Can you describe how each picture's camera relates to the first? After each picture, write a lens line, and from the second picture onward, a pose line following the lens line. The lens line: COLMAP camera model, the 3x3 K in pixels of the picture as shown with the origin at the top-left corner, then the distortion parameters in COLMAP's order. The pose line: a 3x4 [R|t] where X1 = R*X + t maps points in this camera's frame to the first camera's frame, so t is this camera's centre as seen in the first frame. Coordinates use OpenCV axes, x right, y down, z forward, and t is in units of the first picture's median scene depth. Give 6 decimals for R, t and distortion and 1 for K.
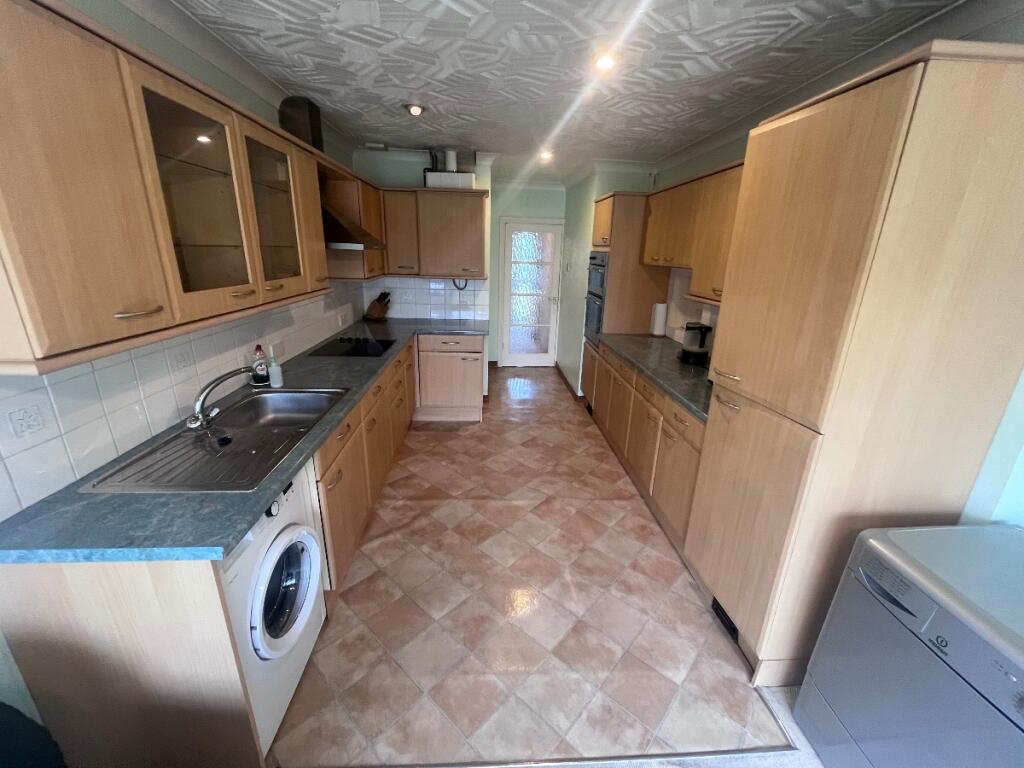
lens RADIAL K [[411.2, 0, 512.1], [0, 411.2, 381.3], [0, 0, 1]] dist [-0.003648, -0.000132]
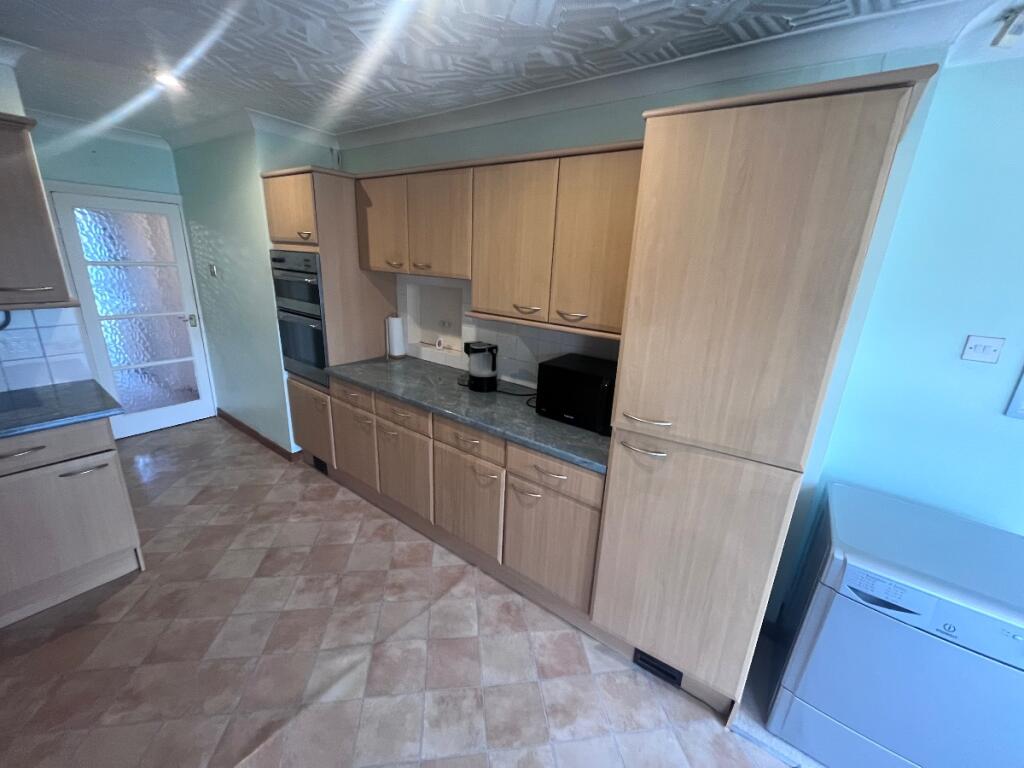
lens RADIAL K [[412.8, 0, 510.2], [0, 412.8, 382.0], [0, 0, 1]] dist [-0.003533, 0.000147]
pose [[0.643775, -0.222087, 0.732278, -0.156357], [0.204714, 0.972062, 0.114837, -0.152237], [-0.737323, 0.075978, 0.671254, 0.399666]]
